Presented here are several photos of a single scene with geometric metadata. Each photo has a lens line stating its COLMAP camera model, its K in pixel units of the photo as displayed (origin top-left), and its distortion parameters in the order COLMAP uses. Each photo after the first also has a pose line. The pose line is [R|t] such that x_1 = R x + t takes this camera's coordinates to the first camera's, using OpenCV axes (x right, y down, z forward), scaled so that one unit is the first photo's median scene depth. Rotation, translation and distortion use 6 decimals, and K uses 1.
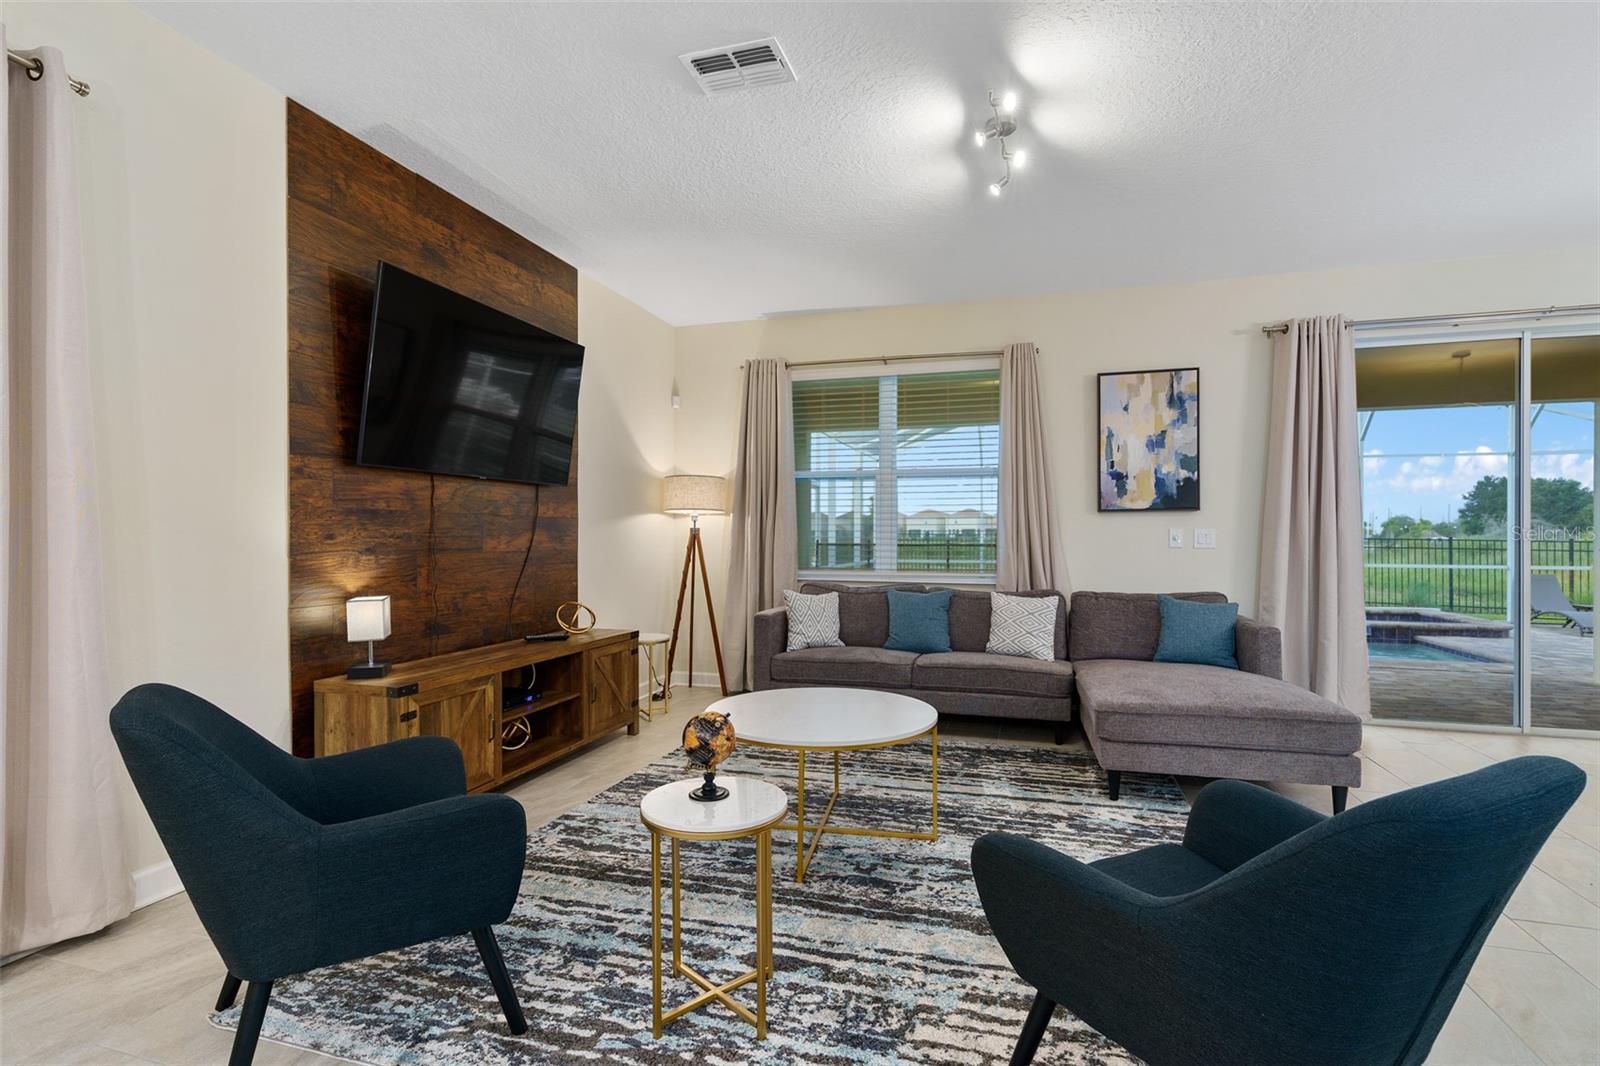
lens RADIAL K [[749.9, 0, 802.0], [0, 749.9, 538.8], [0, 0, 1]] dist [-0.007192, 0.002747]
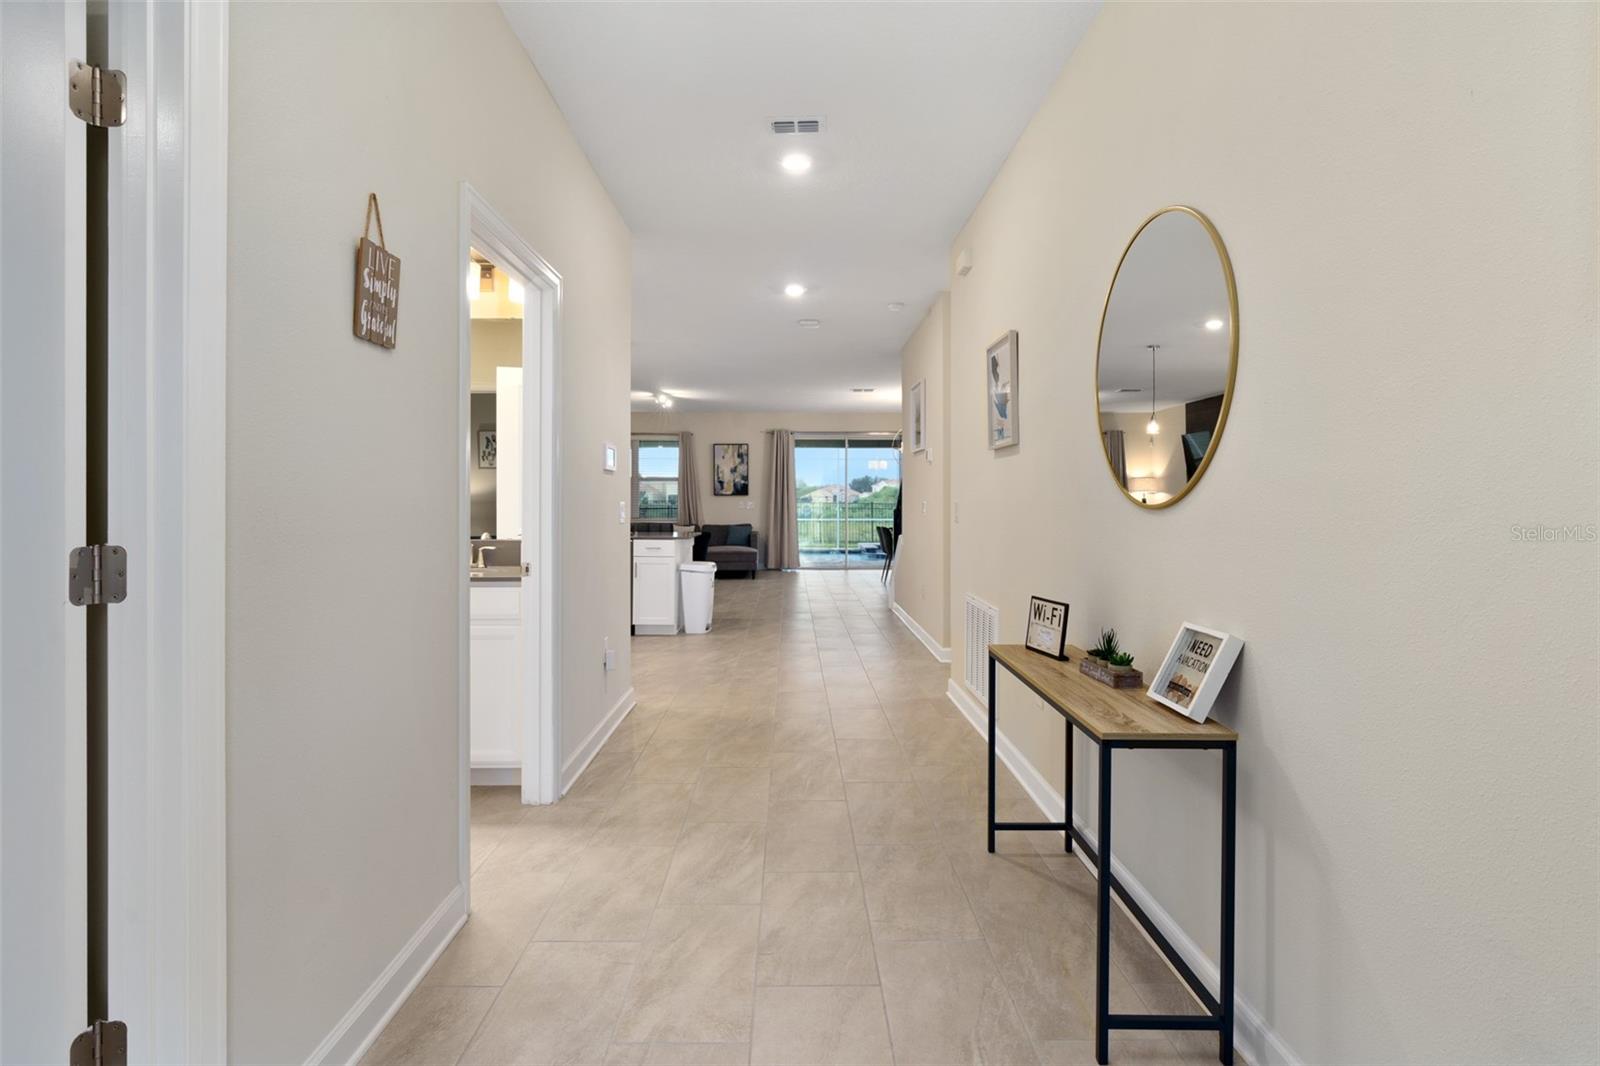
lens RADIAL K [[779.8, 0, 796.3], [0, 779.8, 519.1], [0, 0, 1]] dist [-0.000235, 0.000956]
pose [[0.955643, -0.002172, 0.294521, -0.154285], [-0.003022, 0.999848, 0.017179, 0.000701], [-0.294514, -0.017307, 0.955491, -1.854990]]
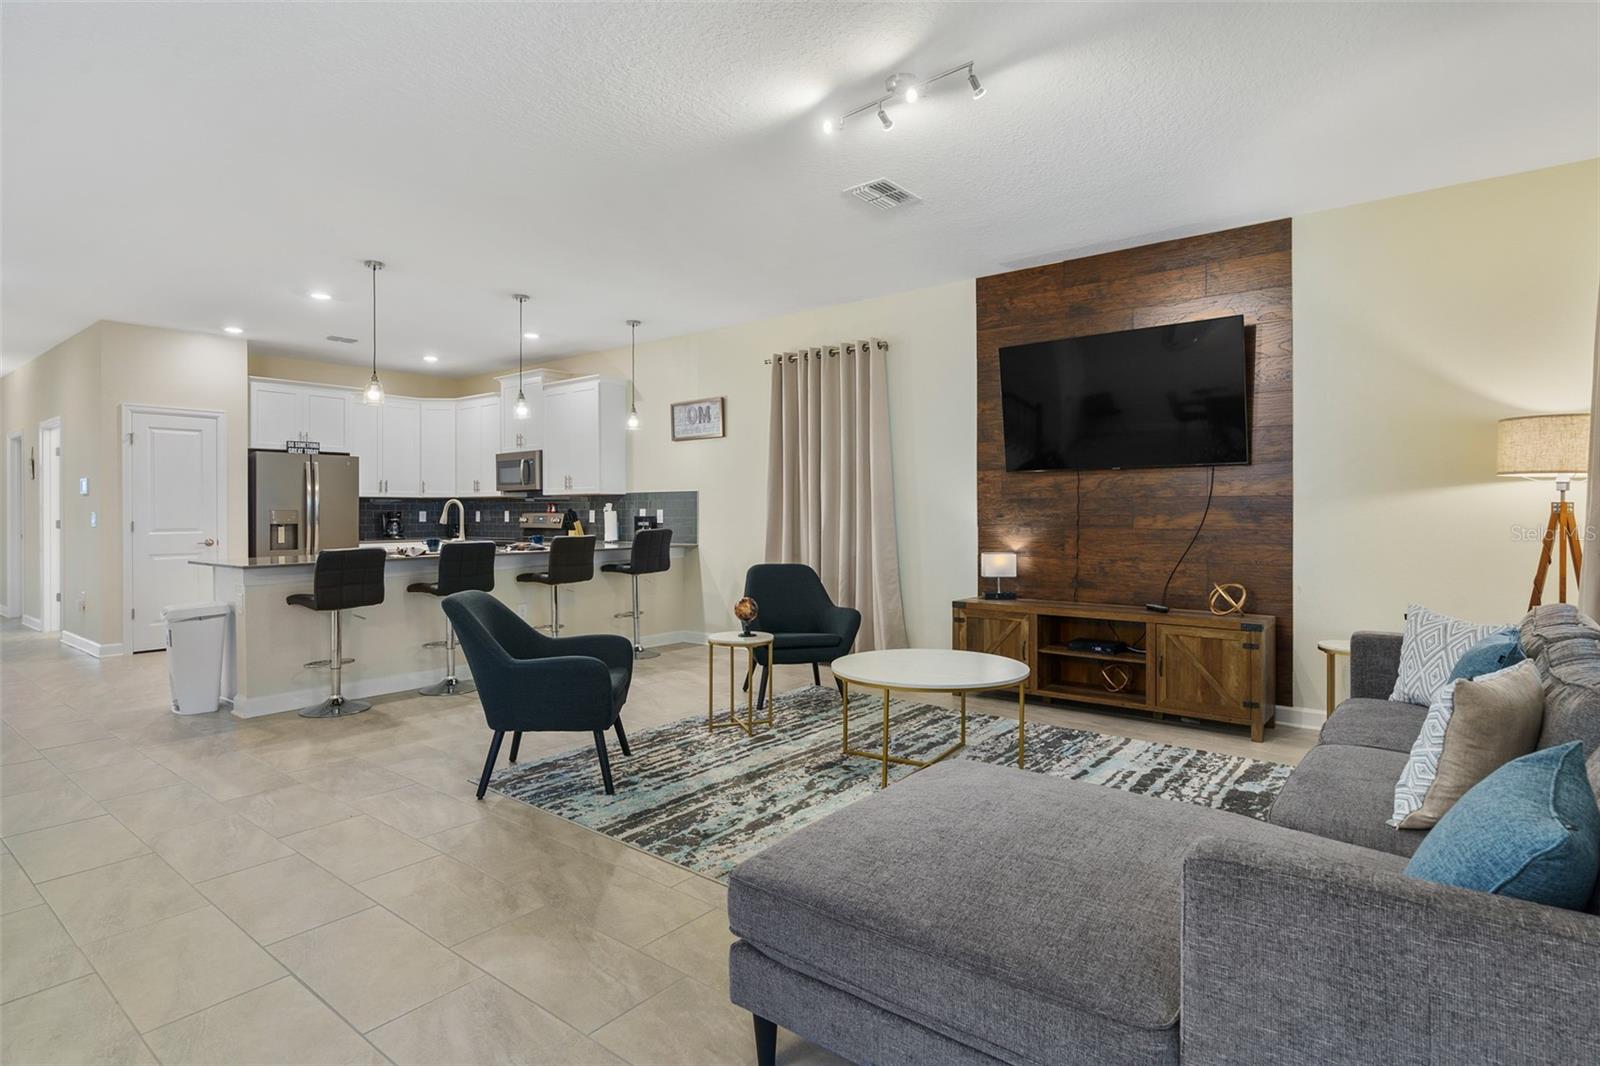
lens RADIAL K [[837.0, 0, 811.1], [0, 837.0, 506.8], [0, 0, 1]] dist [-0.005618, 0.002675]
pose [[-0.370500, -0.006022, -0.928813, 0.838408], [0.000083, 0.999979, -0.006517, -0.006979], [0.928833, -0.002491, -0.370491, 0.838102]]
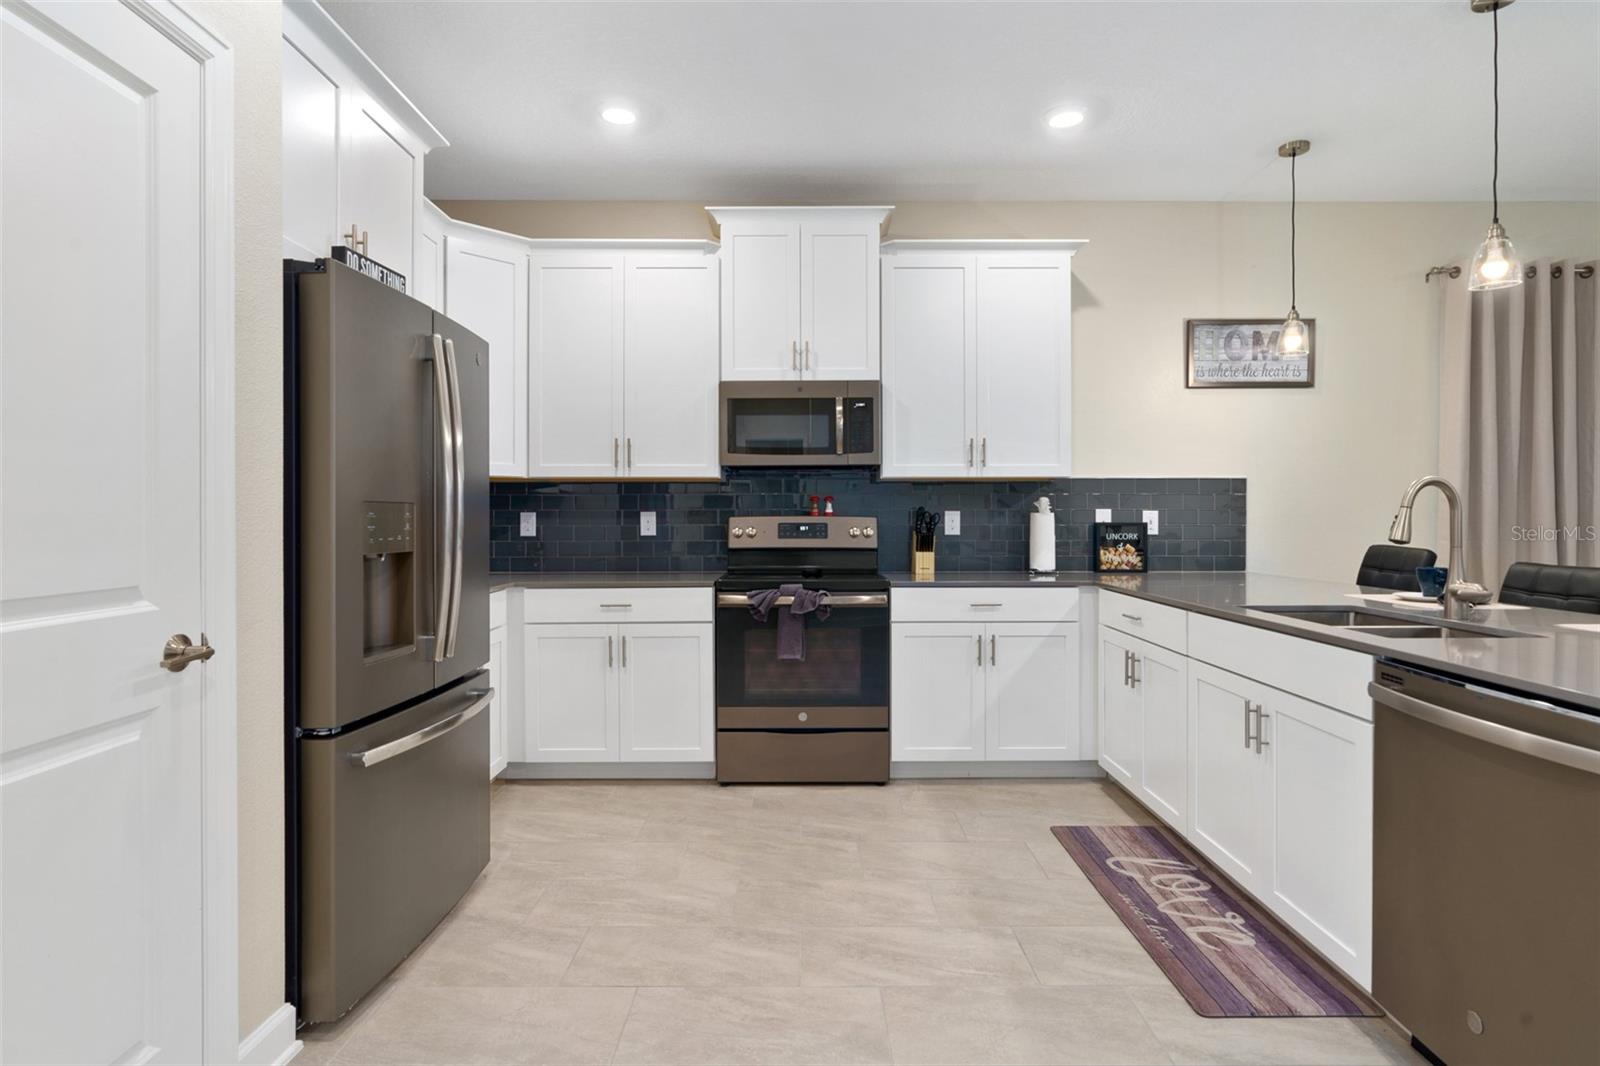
lens RADIAL K [[837.0, 0, 805.1], [0, 837.0, 516.6], [0, 0, 1]] dist [-0.005618, 0.002675]
pose [[0.290619, -0.001205, -0.956838, 0.158237], [-0.001757, 0.999997, -0.001793, -0.003175], [0.956837, 0.002202, 0.290616, -0.700405]]
